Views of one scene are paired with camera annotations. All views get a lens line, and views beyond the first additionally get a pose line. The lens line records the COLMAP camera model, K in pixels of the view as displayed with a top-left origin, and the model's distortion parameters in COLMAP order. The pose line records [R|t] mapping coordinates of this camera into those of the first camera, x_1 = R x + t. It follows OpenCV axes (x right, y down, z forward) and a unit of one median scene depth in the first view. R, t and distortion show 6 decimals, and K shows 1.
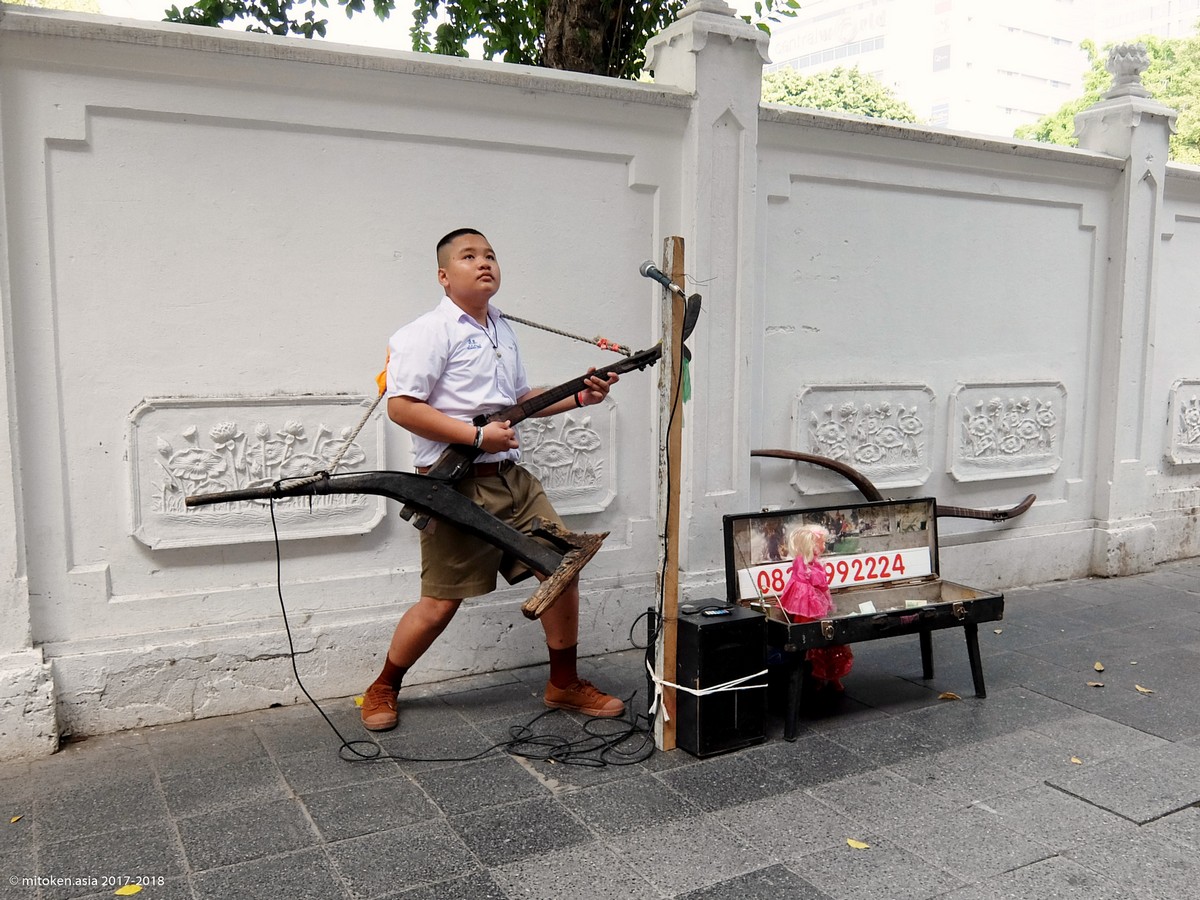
lens RADIAL K [[1052.0, 0, 648.1], [0, 1052.0, 466.8], [0, 0, 1]] dist [-0.011798, -0.028901]
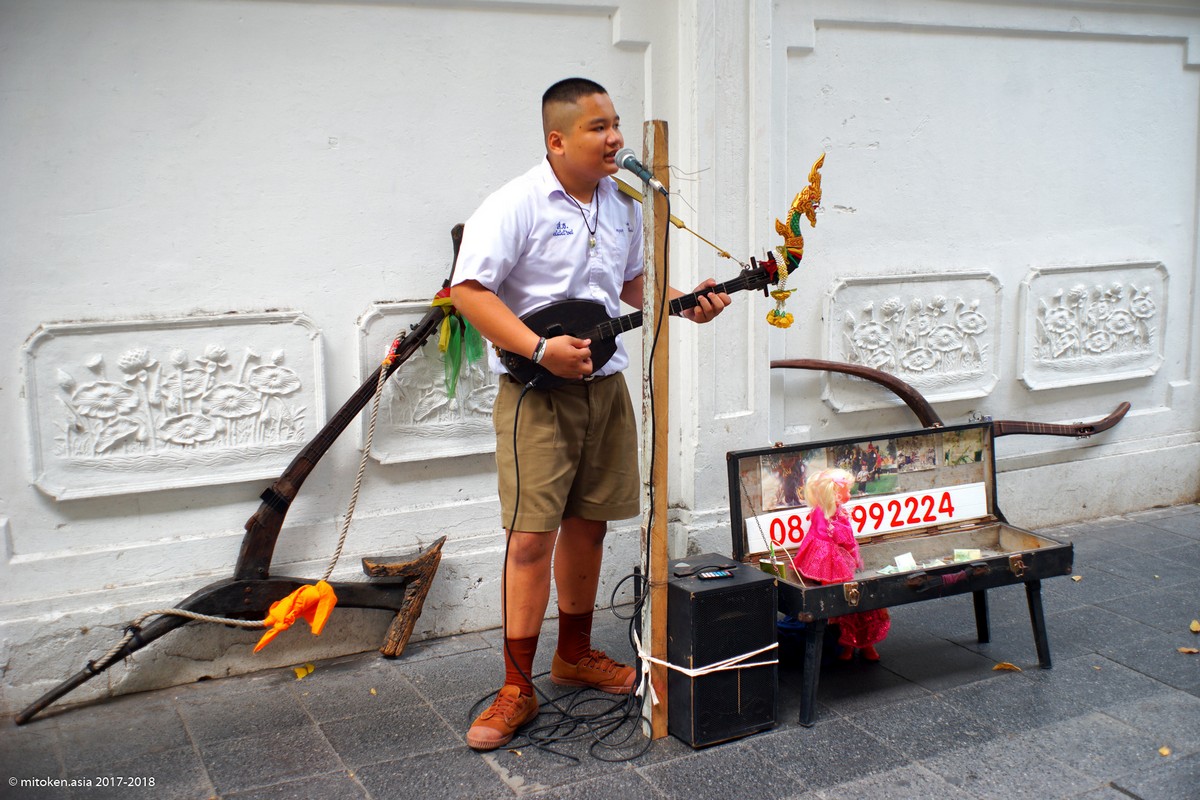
lens RADIAL K [[1269.7, 0, 605.6], [0, 1269.7, 396.9], [0, 0, 1]] dist [-0.050545, 0.000000]
pose [[0.997784, -0.013714, -0.065104, 0.041449], [0.016688, 0.998831, 0.045362, -0.042971], [0.064406, -0.046348, 0.996847, 0.006172]]
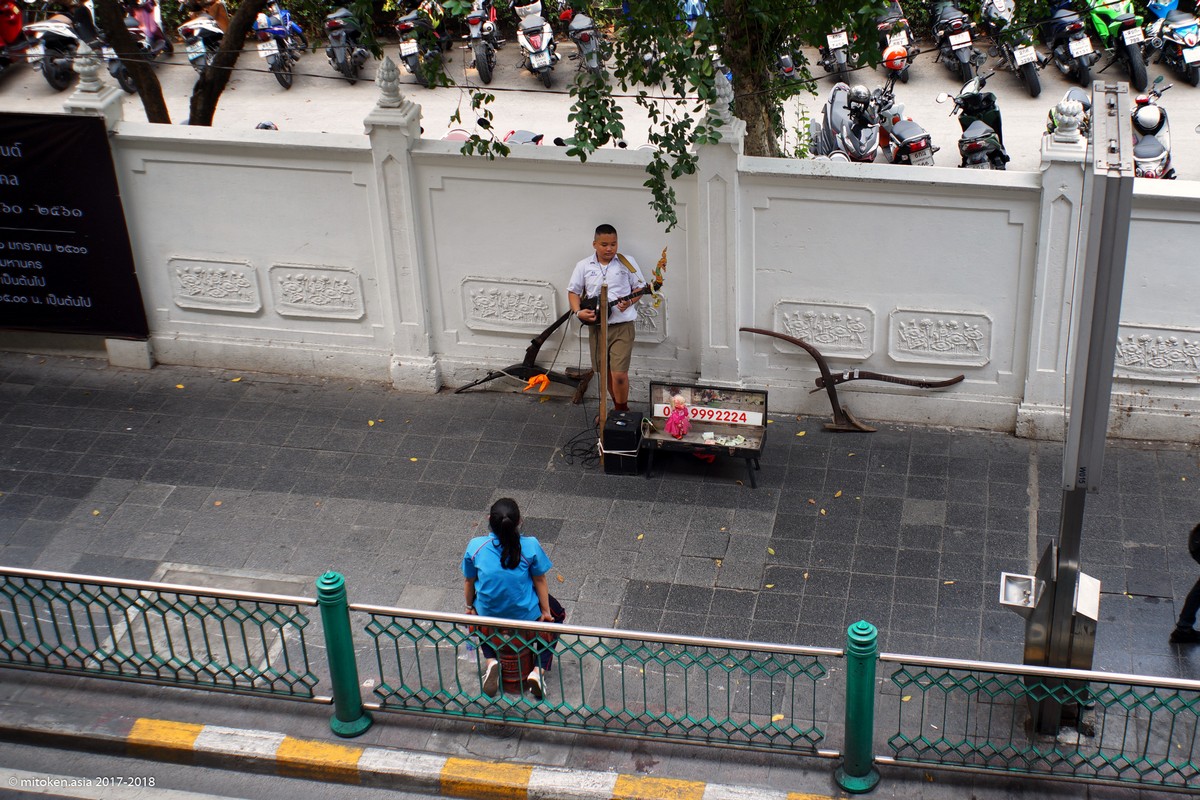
lens RADIAL K [[1269.7, 0, 598.3], [0, 1269.7, 394.6], [0, 0, 1]] dist [-0.050545, 0.000000]
pose [[0.770407, 0.308360, -0.558020, 1.521605], [-0.053865, 0.903606, 0.424963, -1.086872], [0.635272, -0.297337, 0.712755, -1.053726]]
